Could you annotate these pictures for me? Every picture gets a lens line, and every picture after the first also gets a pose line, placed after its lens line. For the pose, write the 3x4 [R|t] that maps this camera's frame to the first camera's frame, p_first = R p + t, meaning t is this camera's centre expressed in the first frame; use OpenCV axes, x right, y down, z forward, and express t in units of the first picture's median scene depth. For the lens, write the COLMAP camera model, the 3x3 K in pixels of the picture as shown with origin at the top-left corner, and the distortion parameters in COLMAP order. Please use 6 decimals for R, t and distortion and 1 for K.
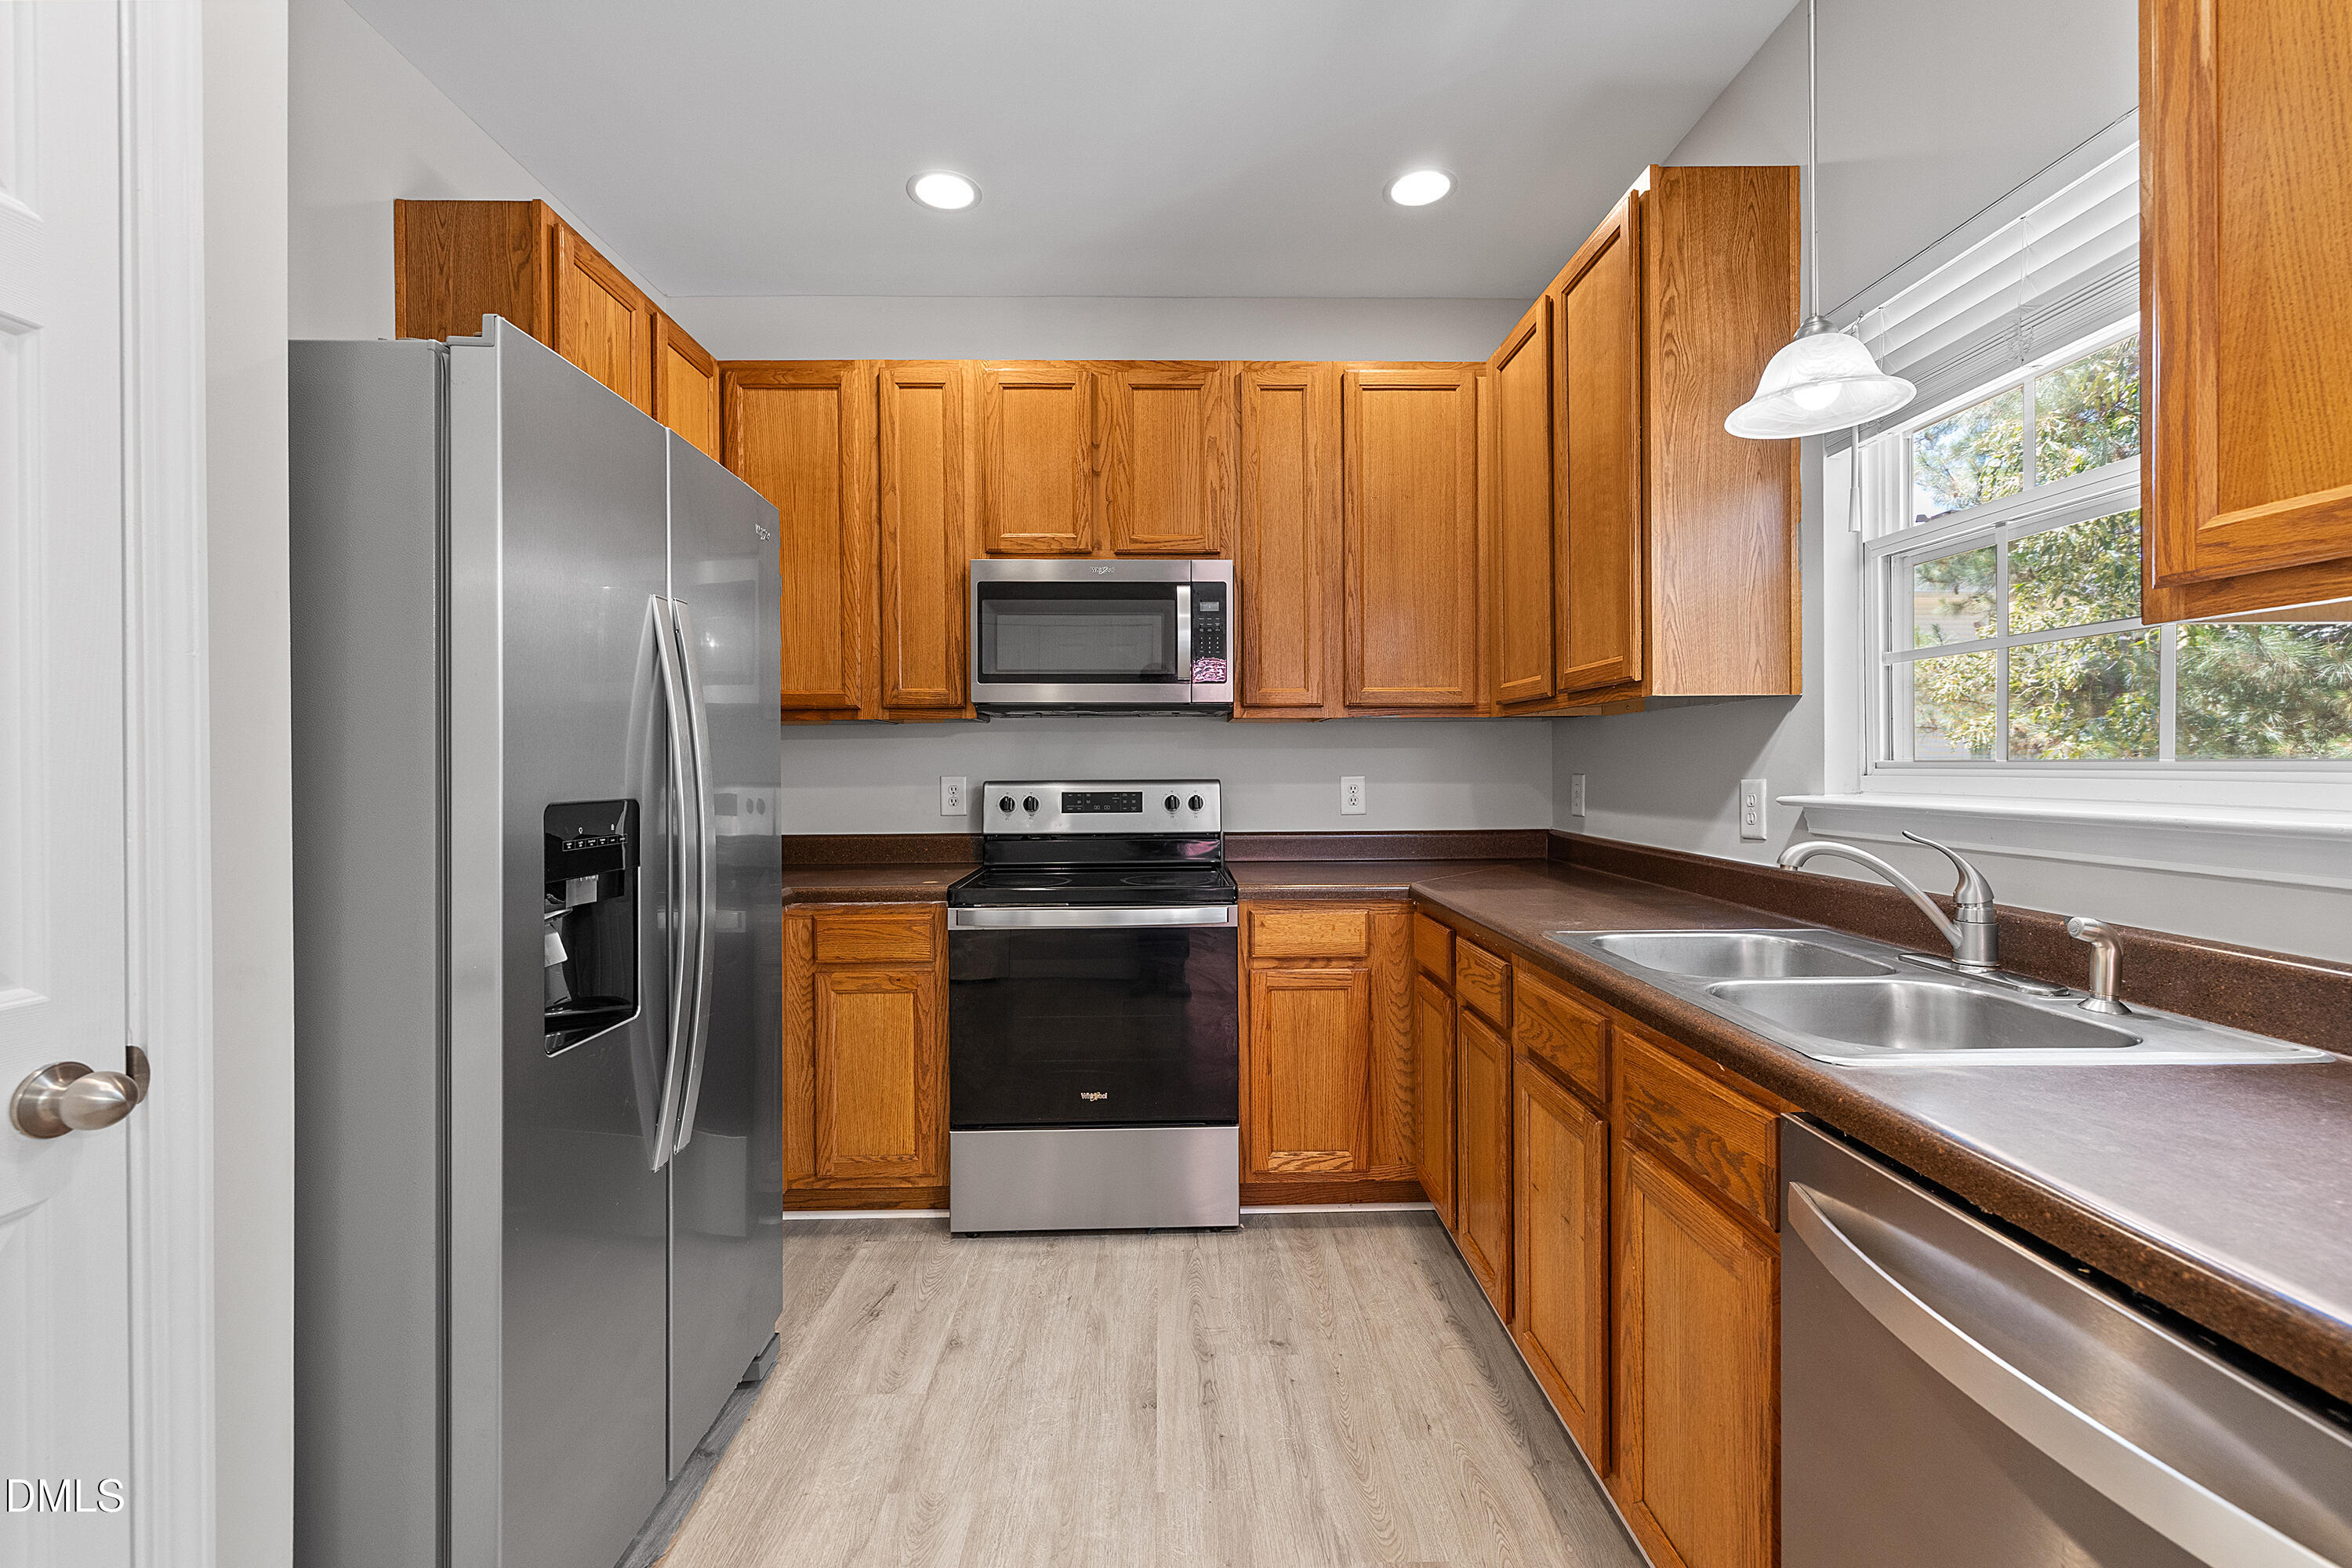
lens RADIAL K [[1000.7, 0, 1168.4], [0, 1000.7, 768.9], [0, 0, 1]] dist [0.003374, -0.000308]
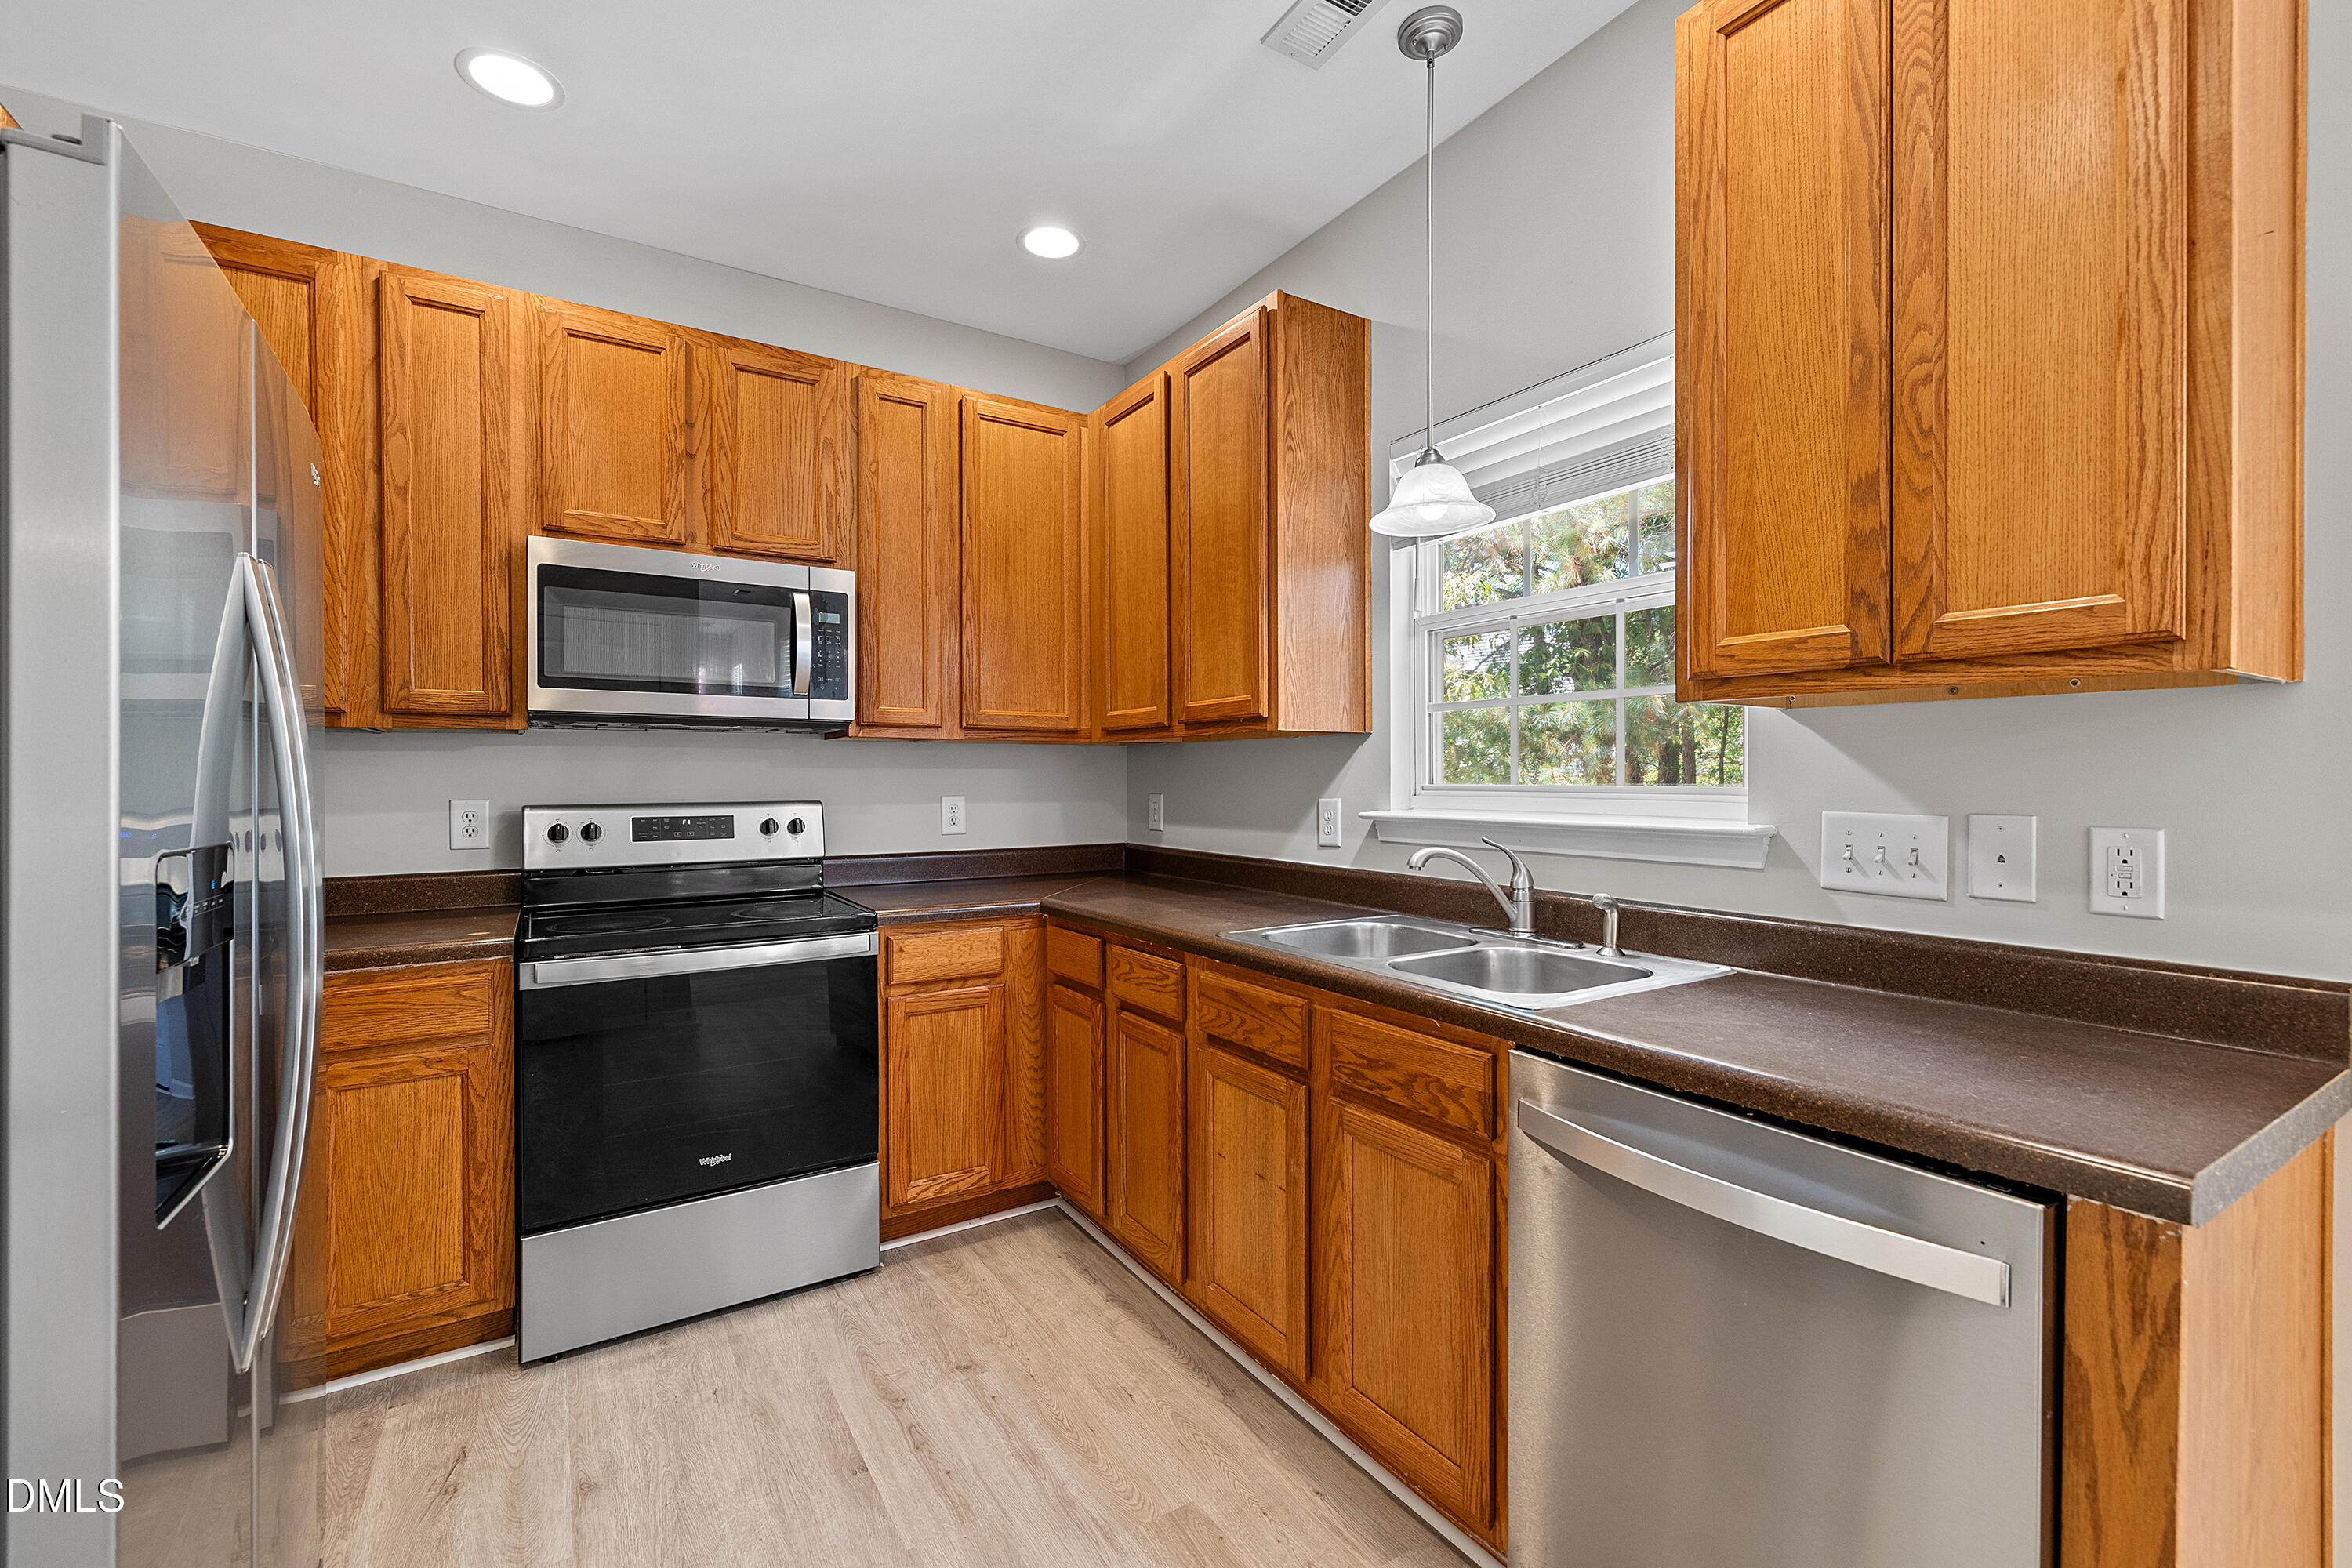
lens RADIAL K [[1000.7, 0, 1165.9], [0, 1000.7, 779.8], [0, 0, 1]] dist [0.003374, -0.000308]
pose [[0.855064, 0.001559, 0.518521, -0.193751], [0.000321, 0.999994, -0.003536, -0.006938], [-0.518523, 0.003190, 0.855058, 0.032984]]
